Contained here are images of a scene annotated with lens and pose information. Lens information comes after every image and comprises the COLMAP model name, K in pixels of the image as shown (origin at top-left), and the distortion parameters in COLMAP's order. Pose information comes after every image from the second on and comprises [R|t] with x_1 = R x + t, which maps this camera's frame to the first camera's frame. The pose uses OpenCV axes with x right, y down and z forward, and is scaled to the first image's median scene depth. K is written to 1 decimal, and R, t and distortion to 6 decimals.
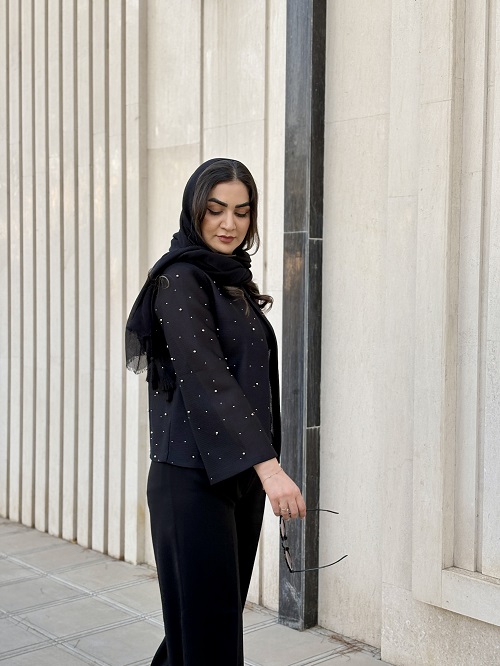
lens RADIAL K [[967.2, 0, 252.8], [0, 967.2, 333.8], [0, 0, 1]] dist [0.005919, 0.000000]
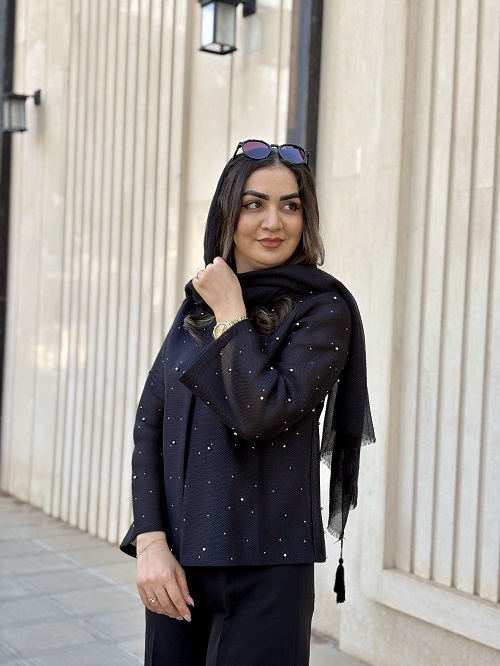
lens RADIAL K [[967.2, 0, 247.0], [0, 967.2, 332.6], [0, 0, 1]] dist [0.005919, 0.000000]
pose [[0.988552, 0.031328, -0.147594, 0.171670], [-0.038822, 0.998084, -0.048170, 0.021273], [0.145802, 0.053348, 0.987874, -0.152303]]
